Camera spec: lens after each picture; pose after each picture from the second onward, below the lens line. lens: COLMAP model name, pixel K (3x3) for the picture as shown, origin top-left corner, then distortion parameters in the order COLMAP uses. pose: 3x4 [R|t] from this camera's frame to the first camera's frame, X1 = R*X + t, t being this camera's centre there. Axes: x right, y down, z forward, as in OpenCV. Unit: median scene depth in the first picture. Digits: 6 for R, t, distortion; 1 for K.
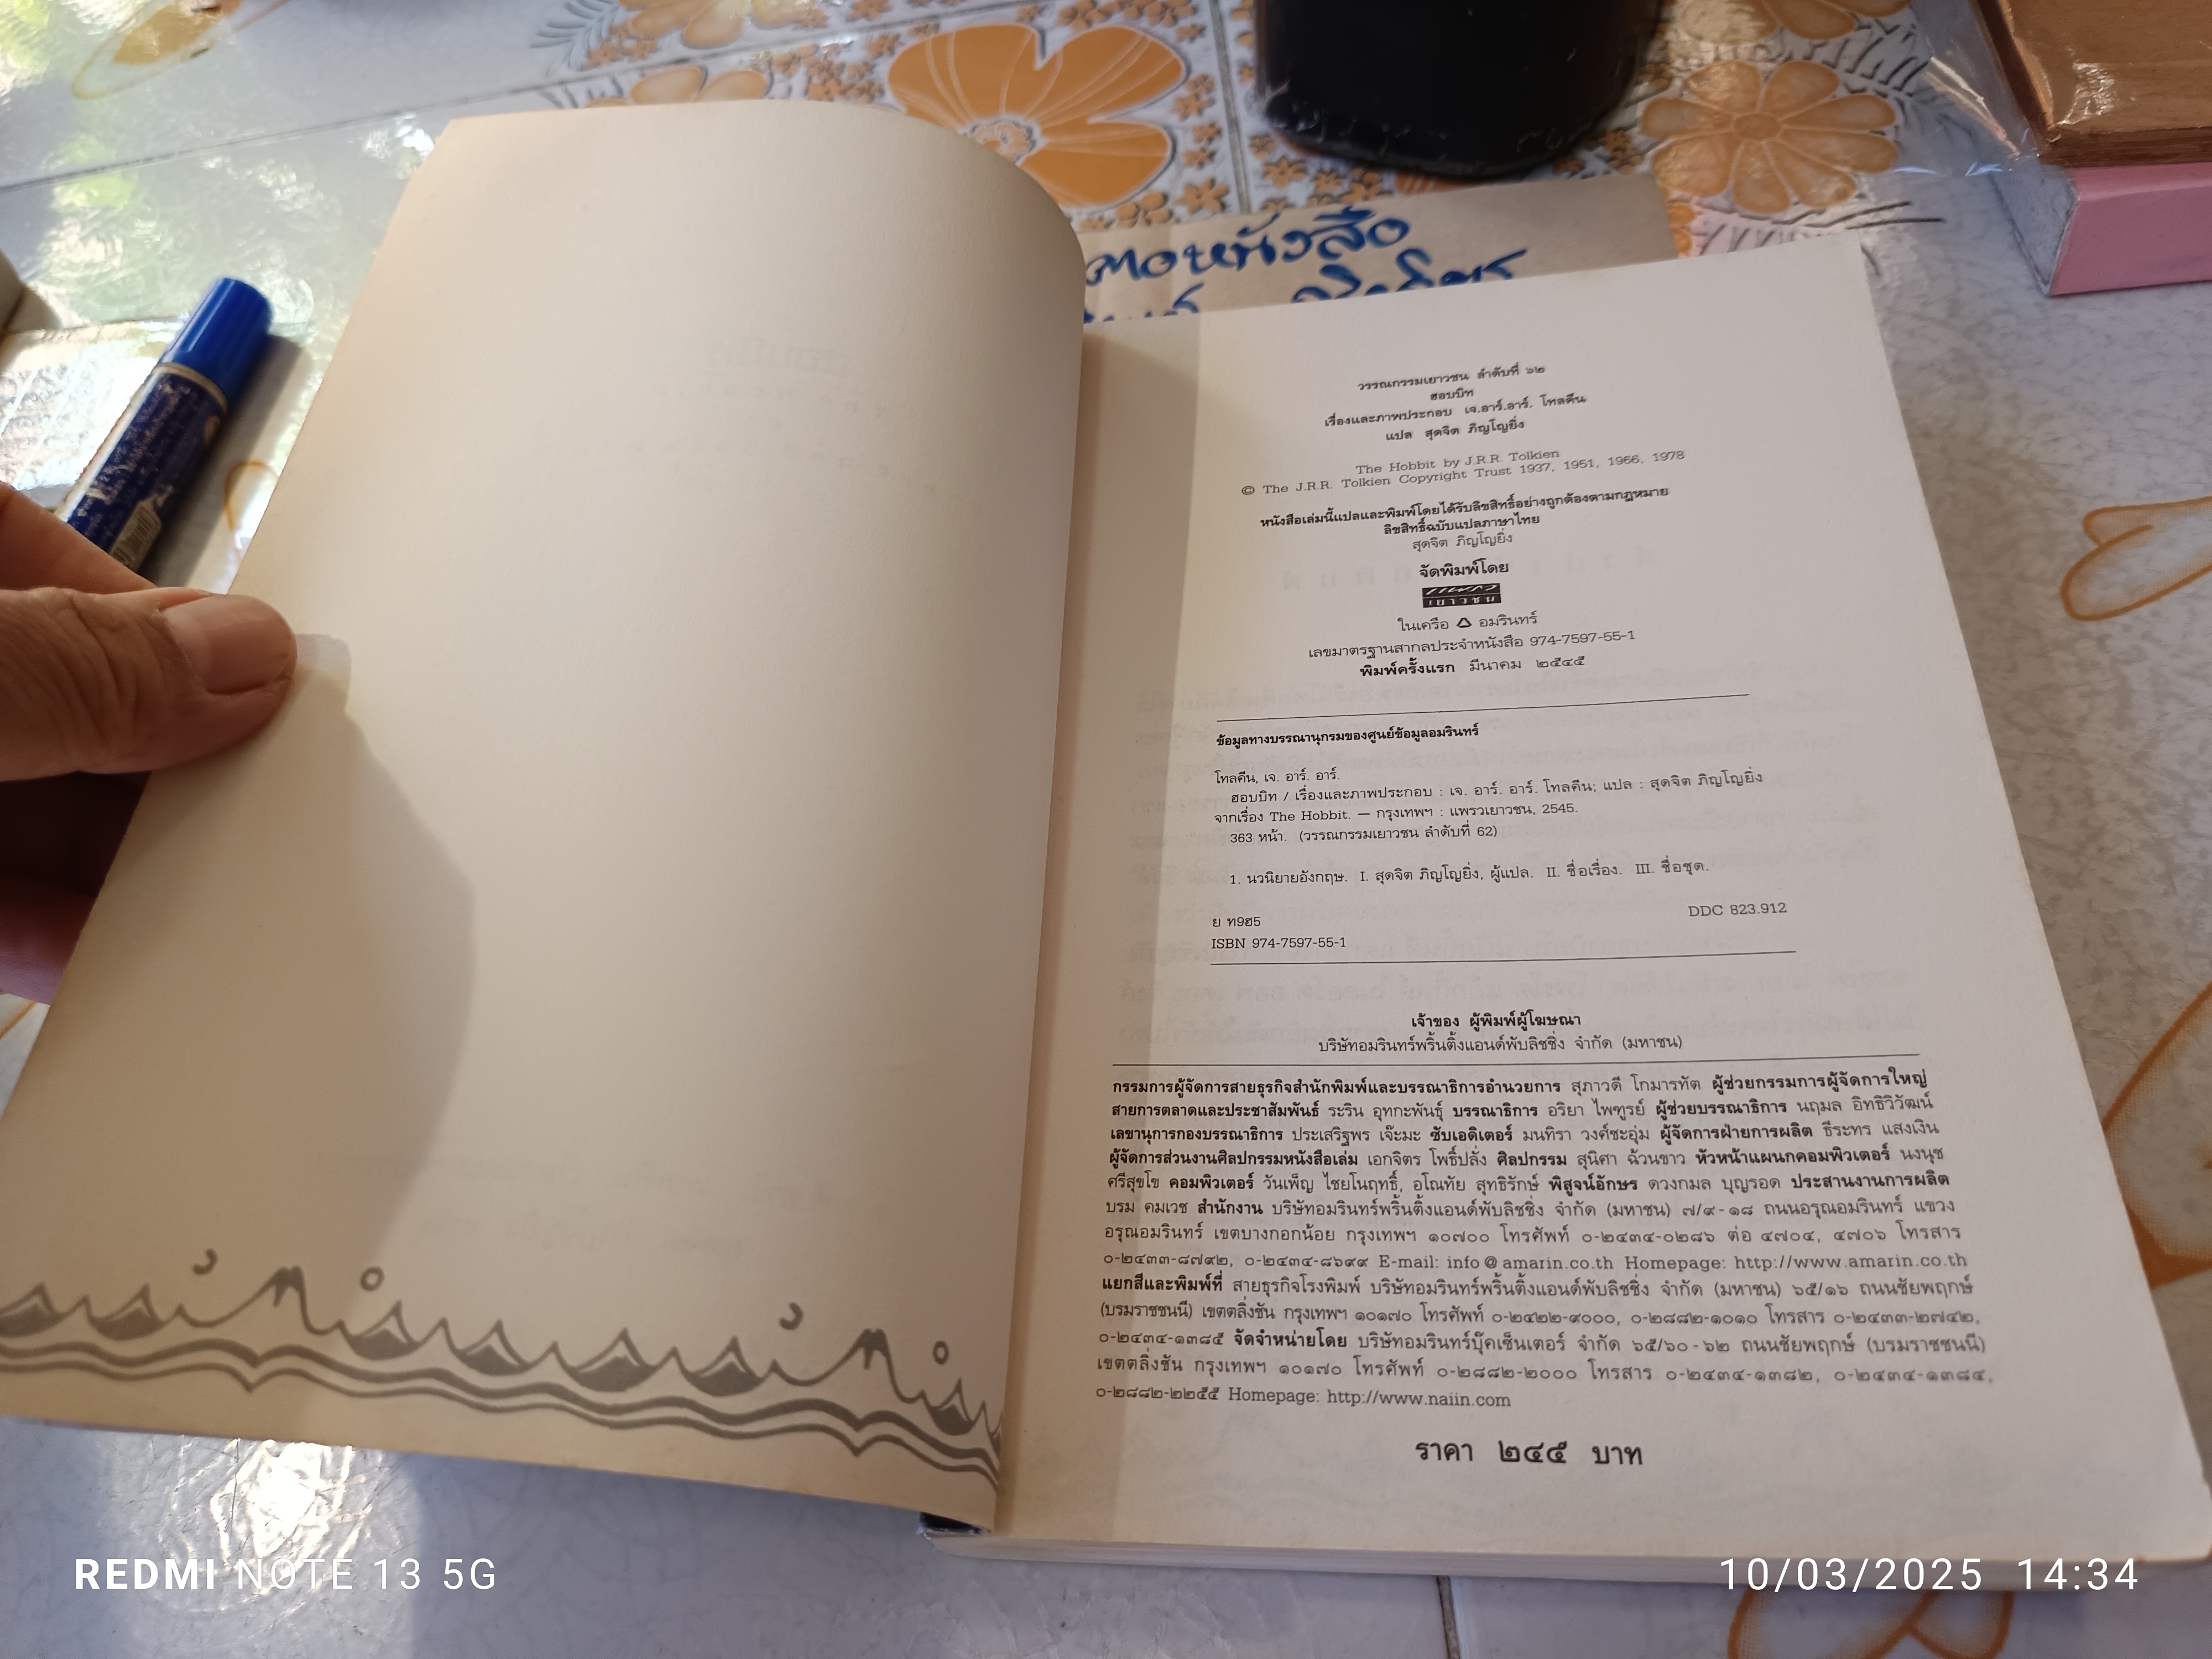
lens RADIAL K [[1547.3, 0, 1104.6], [0, 1547.3, 822.6], [0, 0, 1]] dist [-0.012602, -0.006379]
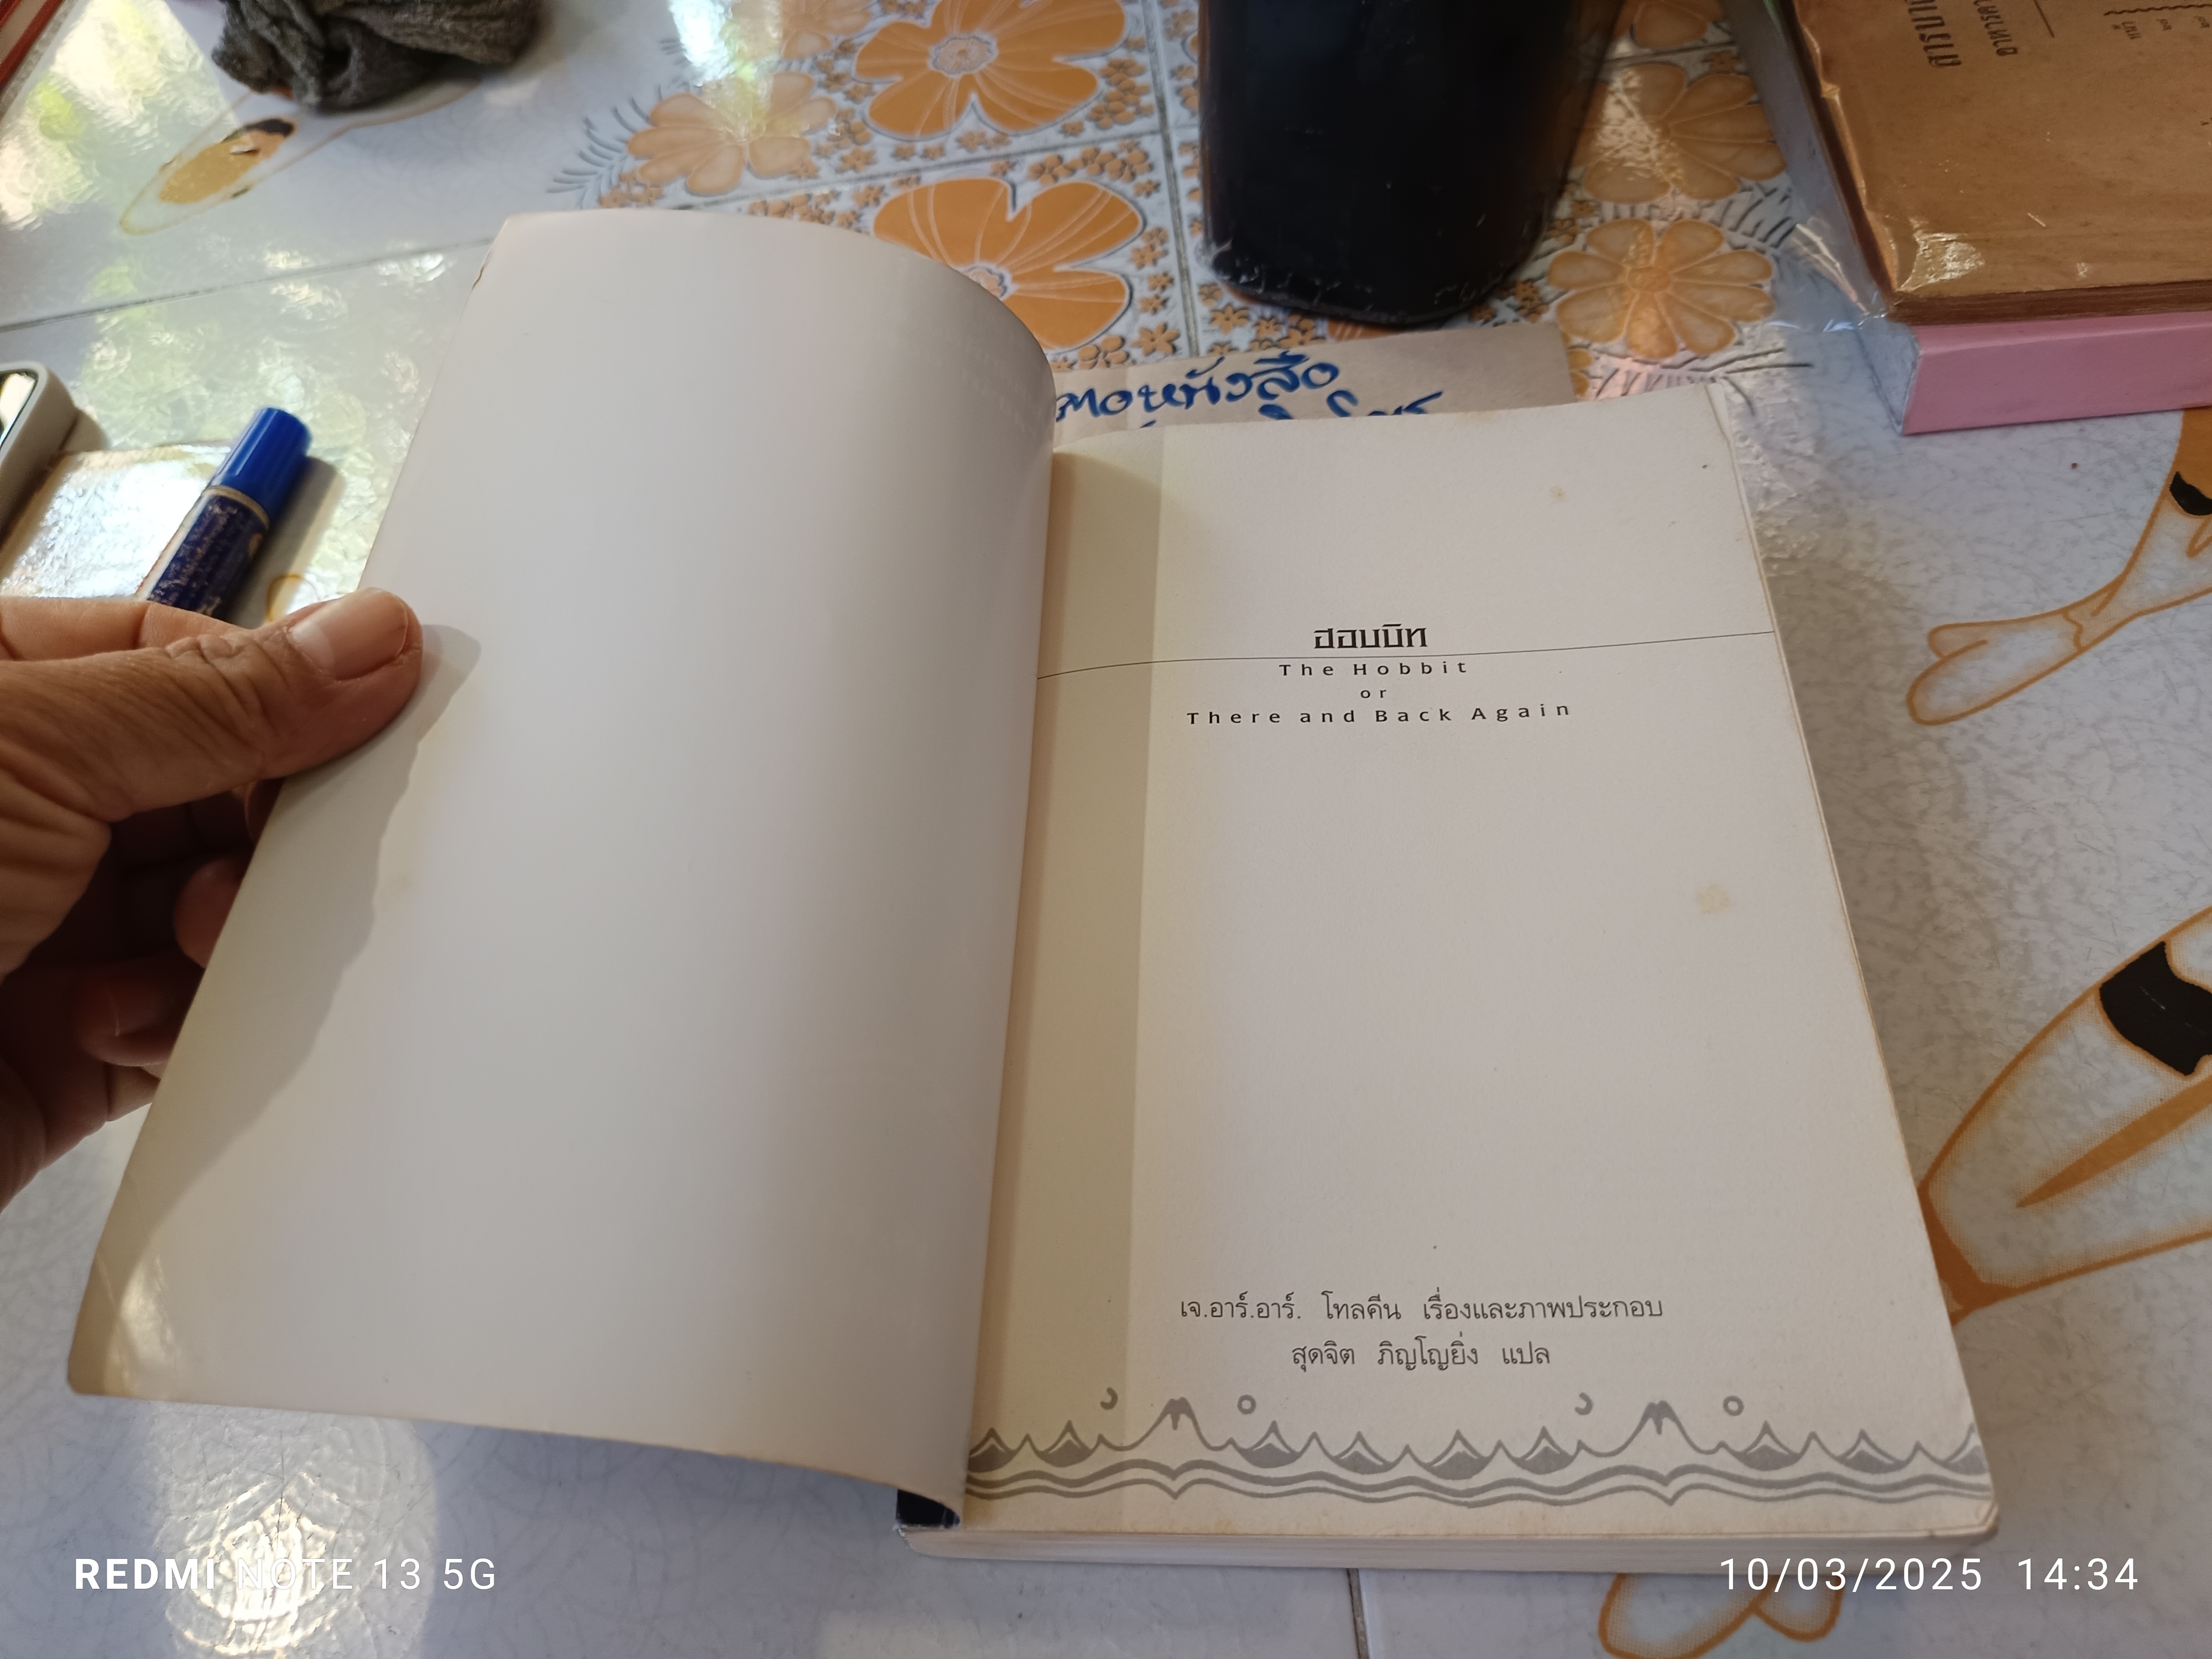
lens RADIAL K [[1547.3, 0, 1108.3], [0, 1547.3, 814.0], [0, 0, 1]] dist [-0.012602, -0.006379]
pose [[0.999903, -0.001096, 0.013850, 0.014024], [0.001805, 0.998681, -0.051318, -0.006894], [-0.013775, 0.051338, 0.998586, -0.100816]]
